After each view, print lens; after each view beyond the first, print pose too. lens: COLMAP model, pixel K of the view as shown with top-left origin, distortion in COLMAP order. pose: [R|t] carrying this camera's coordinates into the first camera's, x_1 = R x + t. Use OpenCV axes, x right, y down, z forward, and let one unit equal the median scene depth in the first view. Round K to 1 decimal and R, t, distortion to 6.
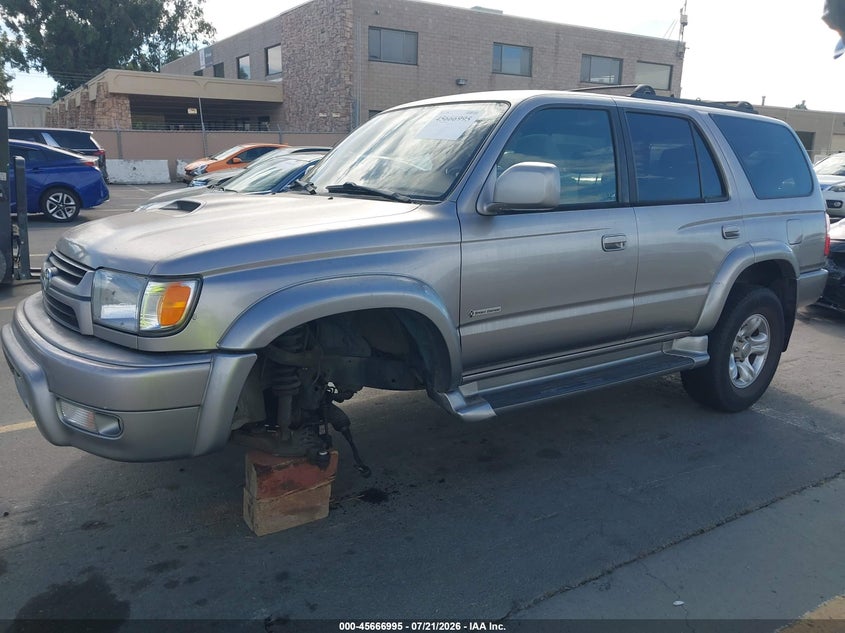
lens RADIAL K [[671.2, 0, 419.4], [0, 671.2, 314.3], [0, 0, 1]] dist [0.007549, -0.003274]
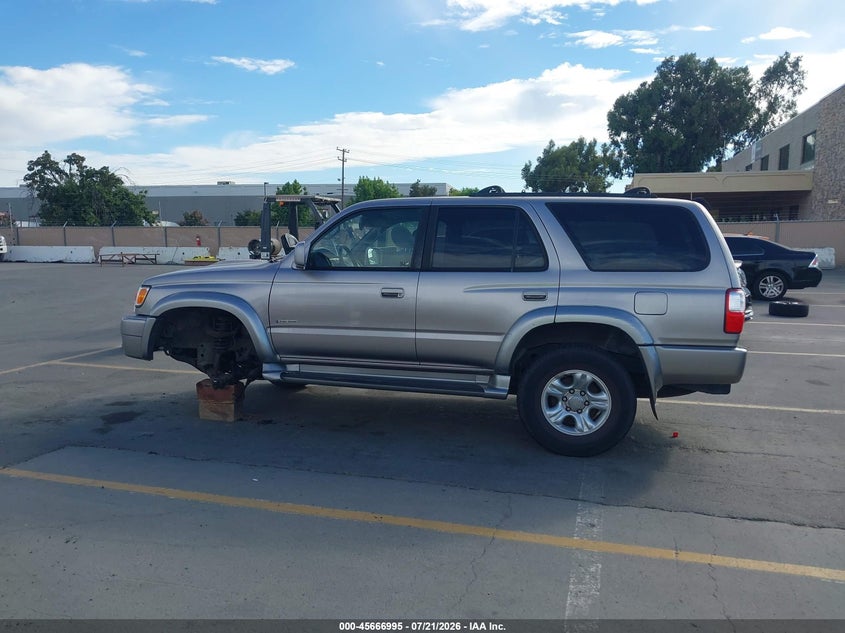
lens RADIAL K [[671.7, 0, 426.5], [0, 671.7, 301.5], [0, 0, 1]] dist [0.007898, -0.012123]
pose [[0.671109, 0.051666, -0.739556, 1.164219], [-0.163171, 0.983400, -0.079367, 0.017655], [0.723179, 0.173938, 0.668400, 0.028025]]
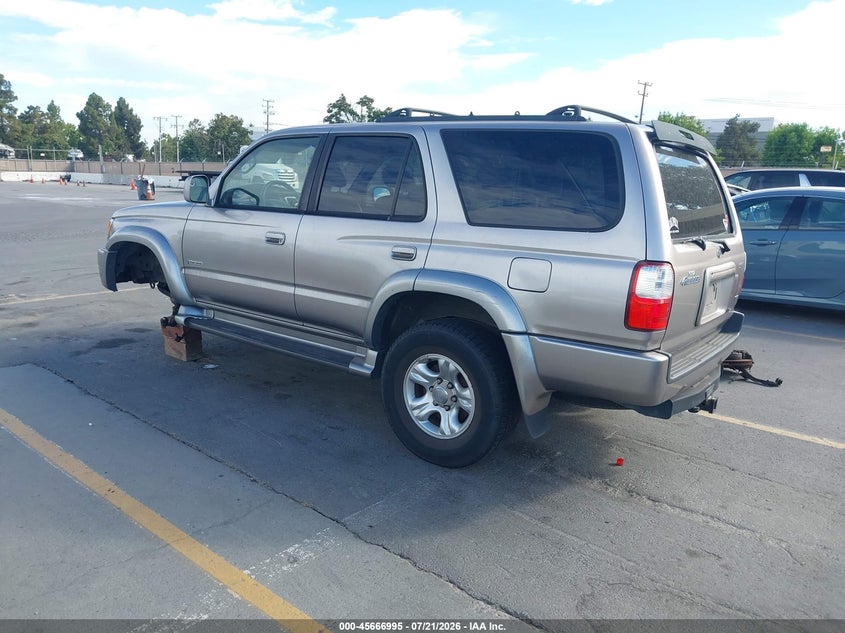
lens RADIAL K [[676.6, 0, 422.5], [0, 676.6, 316.5], [0, 0, 1]] dist [0.100555, -0.192590]
pose [[0.288455, 0.181062, -0.940218, 1.303599], [-0.241865, 0.963892, 0.111418, -0.139677], [0.926442, 0.195267, 0.321832, 0.685599]]
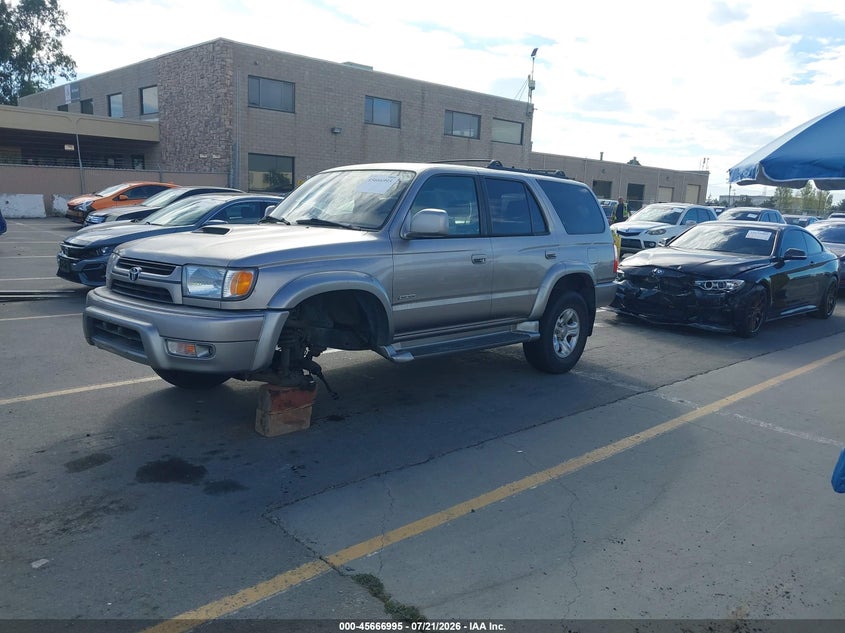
lens RADIAL K [[671.7, 0, 426.5], [0, 671.7, 301.5], [0, 0, 1]] dist [0.007898, -0.012123]
pose [[0.979101, -0.005724, 0.203293, -0.130564], [0.021708, 0.996835, -0.076482, 0.093445], [-0.202212, 0.079297, 0.976126, -0.433069]]
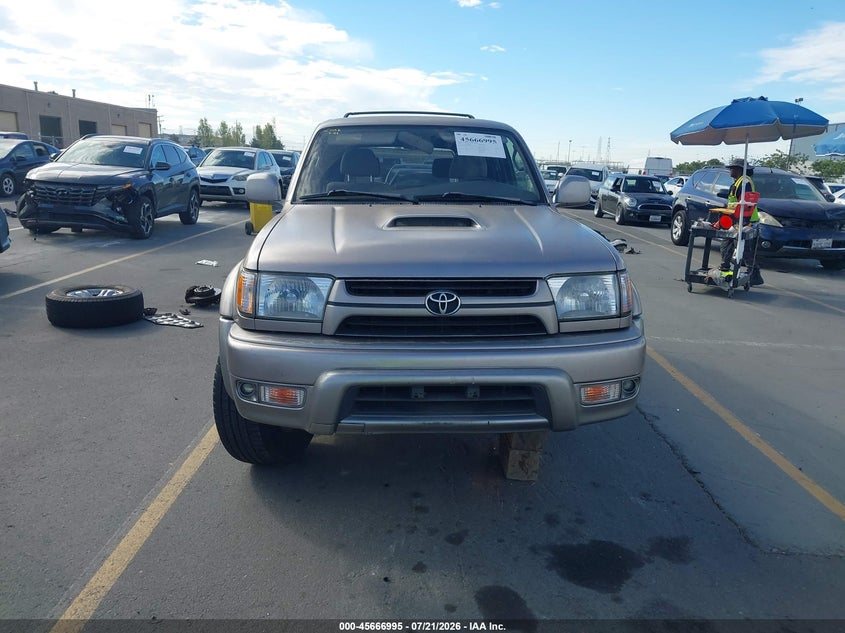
lens RADIAL K [[671.2, 0, 419.4], [0, 671.2, 314.3], [0, 0, 1]] dist [0.007549, -0.003274]
pose [[0.537477, -0.182041, 0.823395, -0.883629], [0.166733, 0.980086, 0.107848, -0.093840], [-0.826631, 0.079321, 0.557126, 0.311466]]
